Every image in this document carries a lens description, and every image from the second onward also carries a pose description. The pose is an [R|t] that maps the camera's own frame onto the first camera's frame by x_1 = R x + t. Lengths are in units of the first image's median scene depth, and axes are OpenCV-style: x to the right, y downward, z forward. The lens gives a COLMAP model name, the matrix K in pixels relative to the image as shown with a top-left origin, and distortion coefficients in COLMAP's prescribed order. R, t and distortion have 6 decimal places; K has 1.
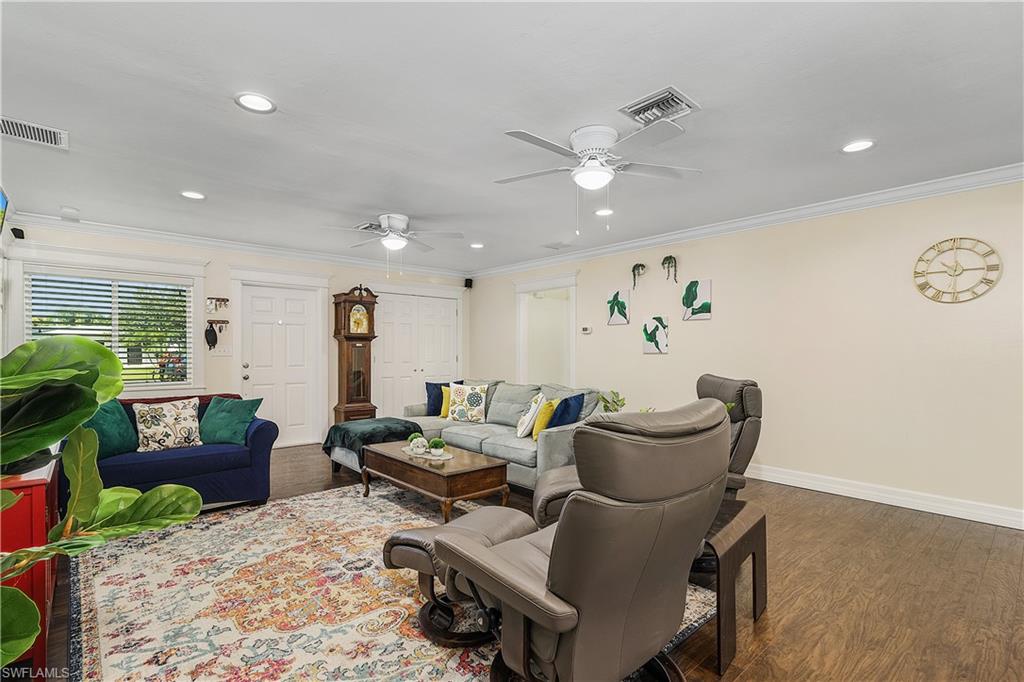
lens RADIAL K [[481.7, 0, 508.9], [0, 481.7, 347.0], [0, 0, 1]] dist [-0.000242, -0.001660]
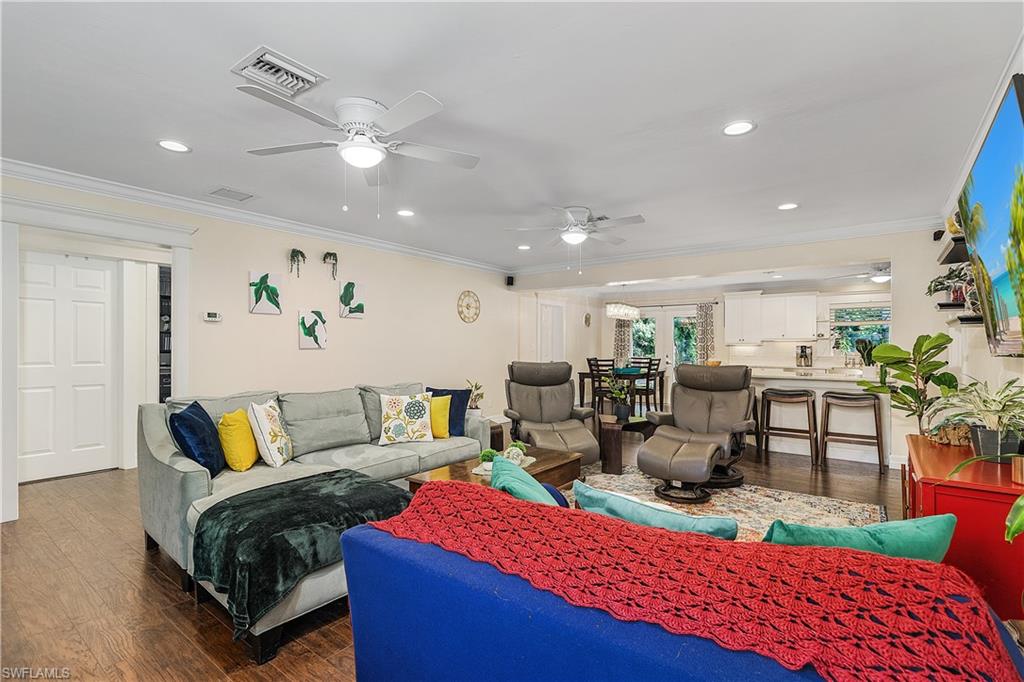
lens RADIAL K [[481.7, 0, 504.2], [0, 481.7, 342.0], [0, 0, 1]] dist [-0.000242, -0.001660]
pose [[-0.180697, 0.010804, 0.983479, -0.716979], [-0.011410, 0.999849, -0.013081, 0.008355], [-0.983473, -0.013585, -0.180547, 0.815425]]
